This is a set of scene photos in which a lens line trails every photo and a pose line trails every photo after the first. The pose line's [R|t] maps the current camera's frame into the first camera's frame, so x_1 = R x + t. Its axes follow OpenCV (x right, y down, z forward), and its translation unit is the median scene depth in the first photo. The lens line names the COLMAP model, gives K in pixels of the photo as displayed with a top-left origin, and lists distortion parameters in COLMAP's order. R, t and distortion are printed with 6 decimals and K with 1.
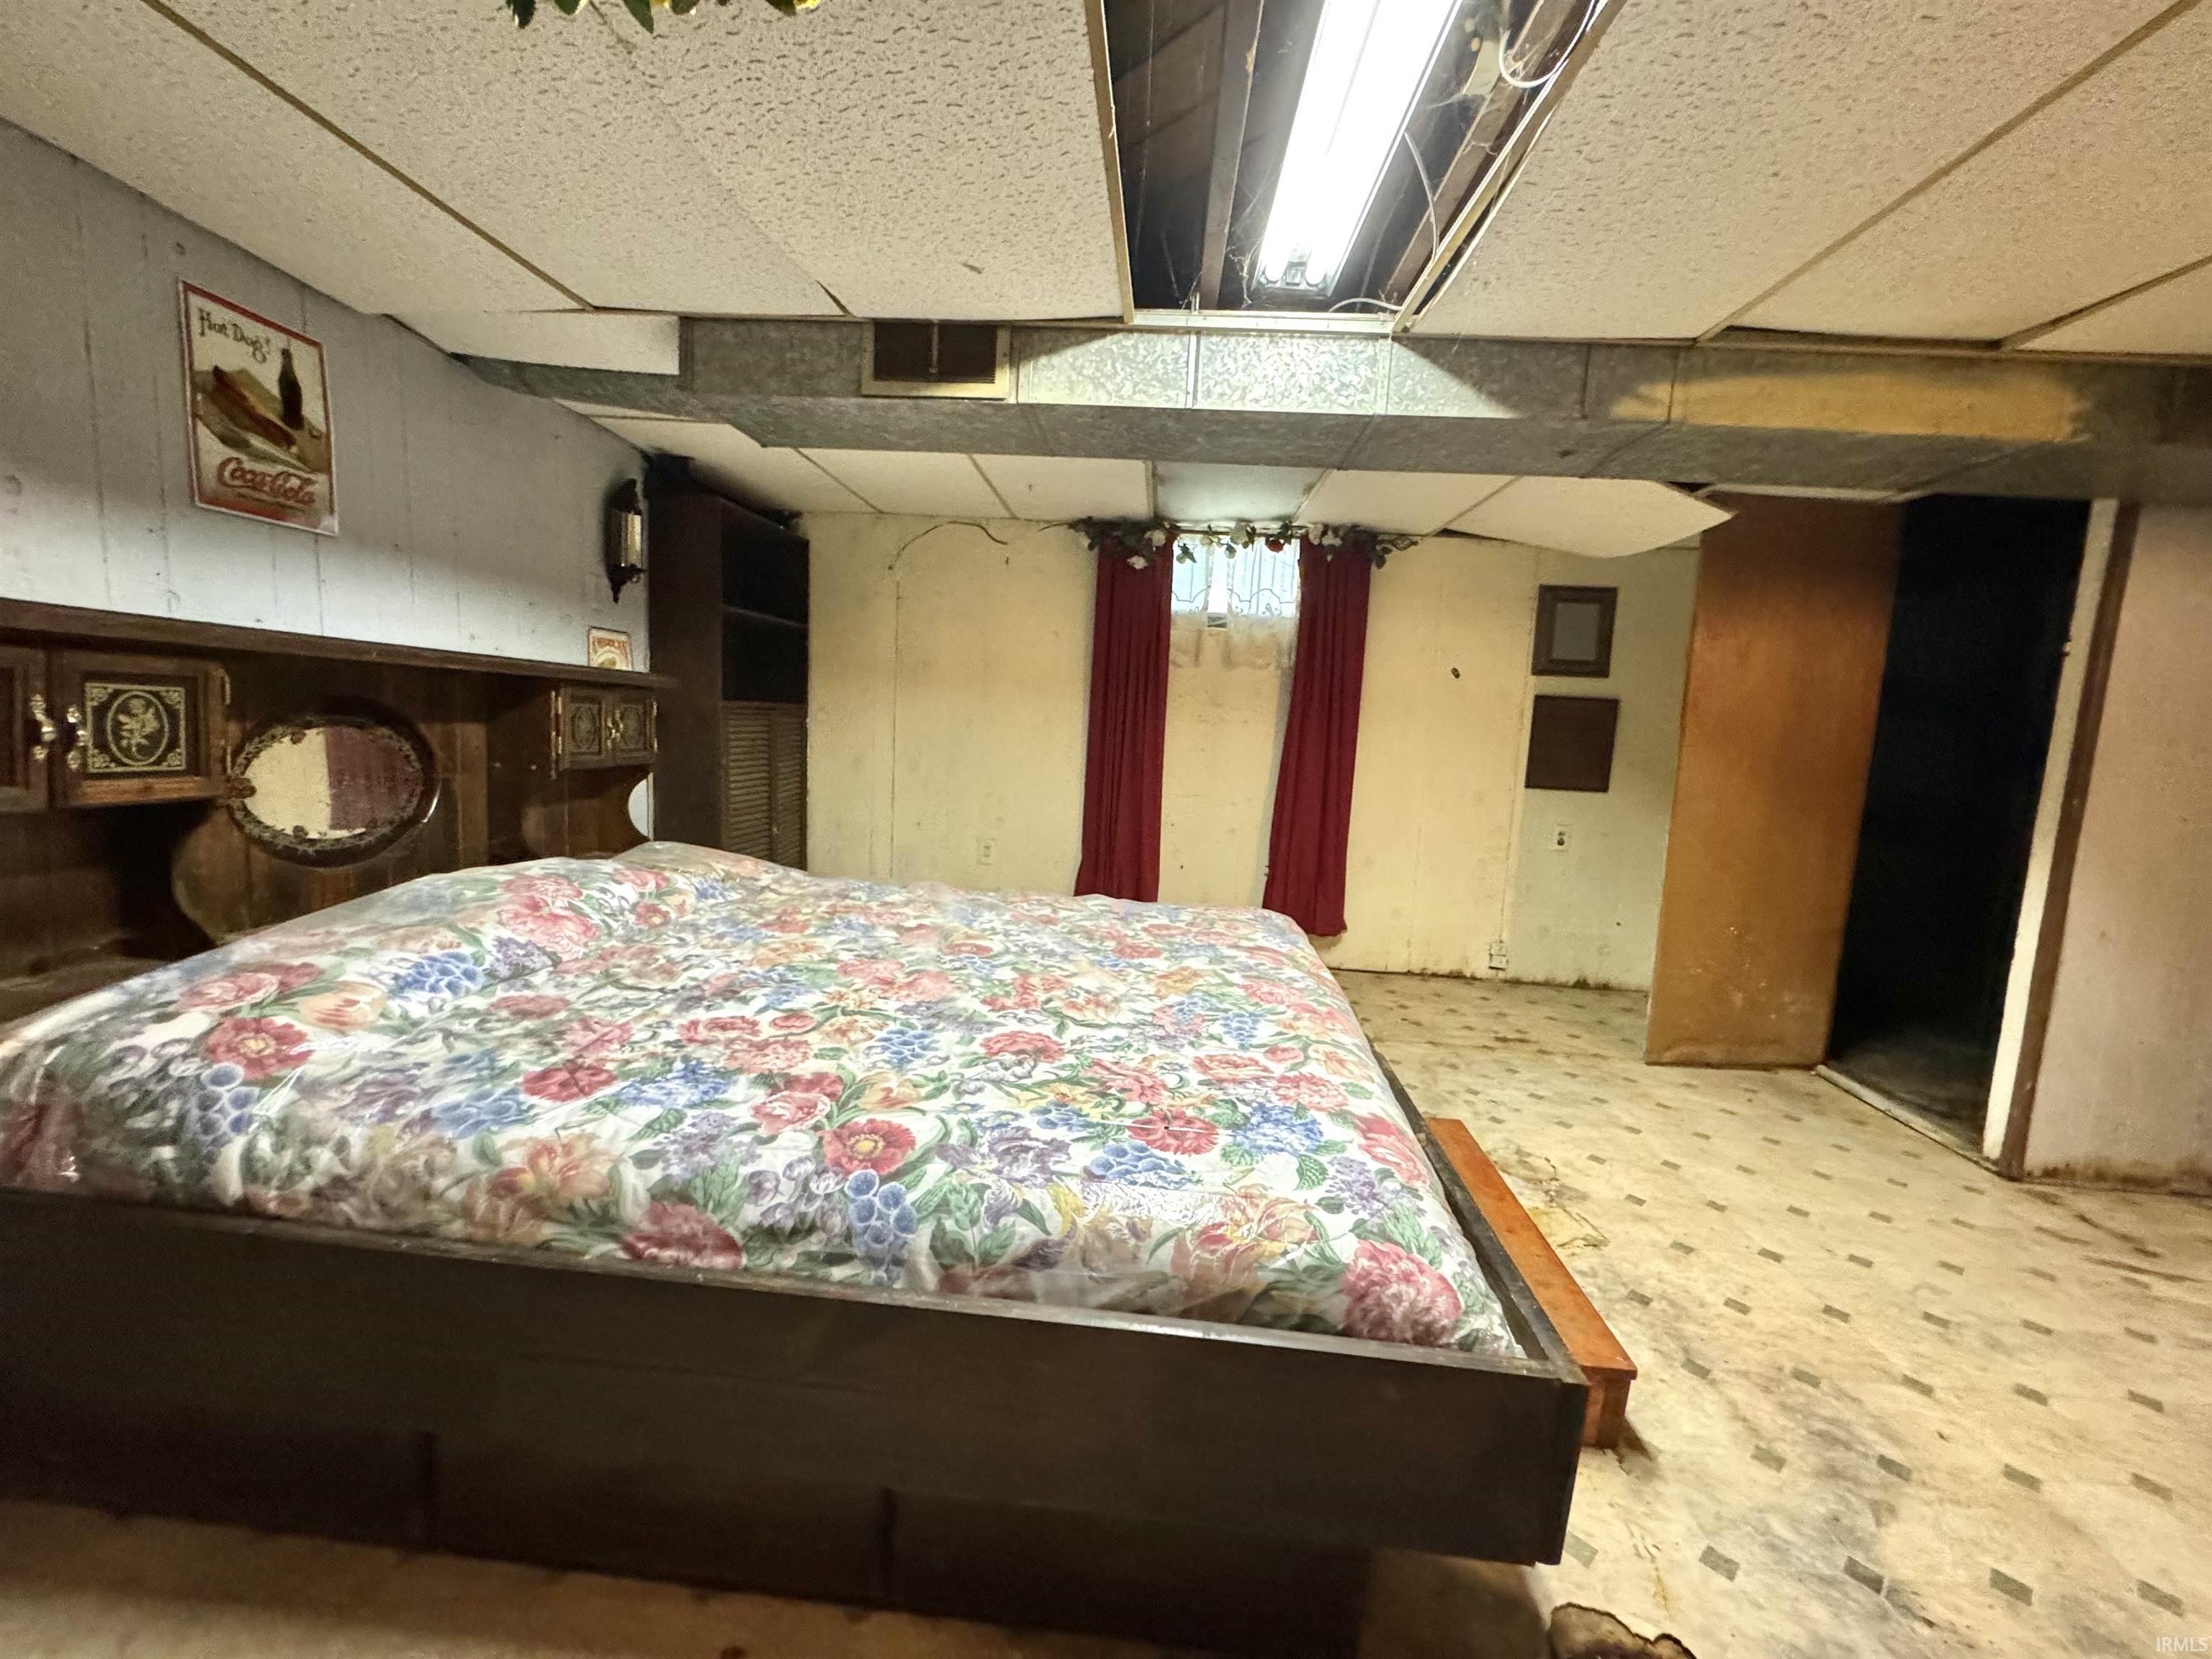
lens RADIAL K [[884.6, 0, 1101.2], [0, 884.6, 827.8], [0, 0, 1]] dist [-0.002828, 0.000447]
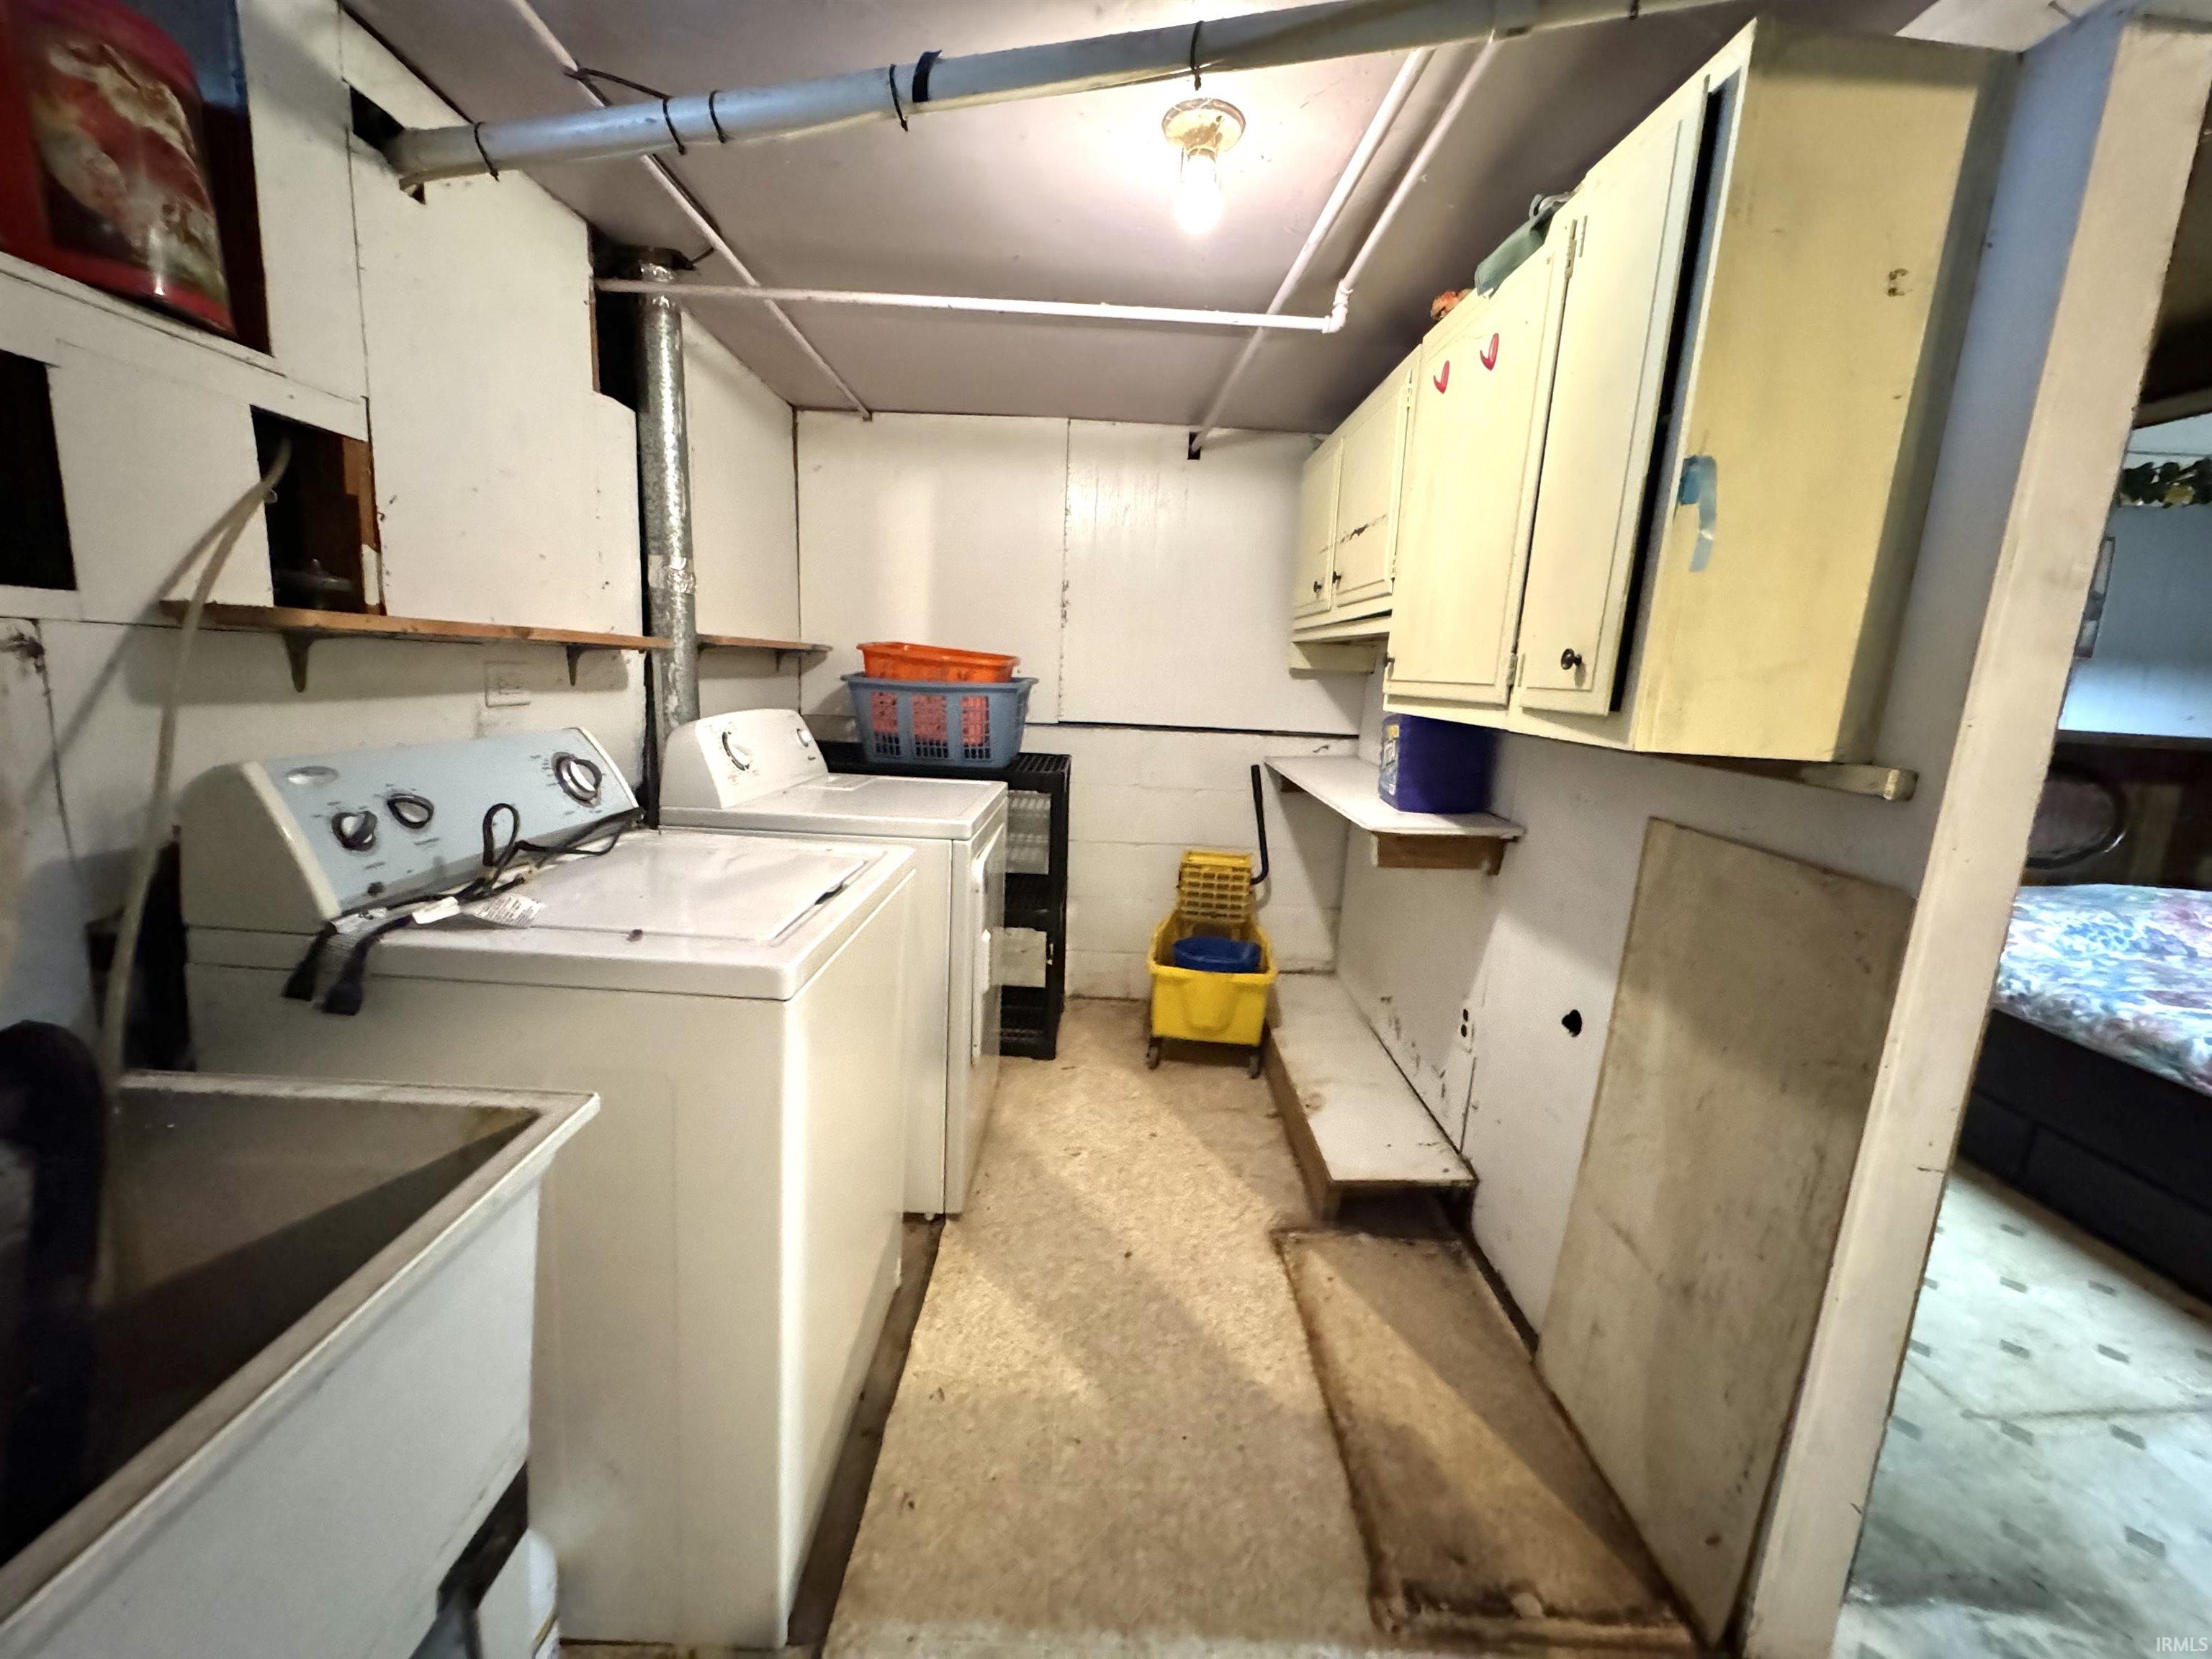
lens RADIAL K [[884.6, 0, 1097.9], [0, 884.6, 832.1], [0, 0, 1]] dist [-0.002828, 0.000447]
pose [[0.066542, 0.123362, -0.990128, 0.869673], [-0.160233, 0.980770, 0.111427, 0.106177], [0.984834, 0.151236, 0.085029, -1.194173]]
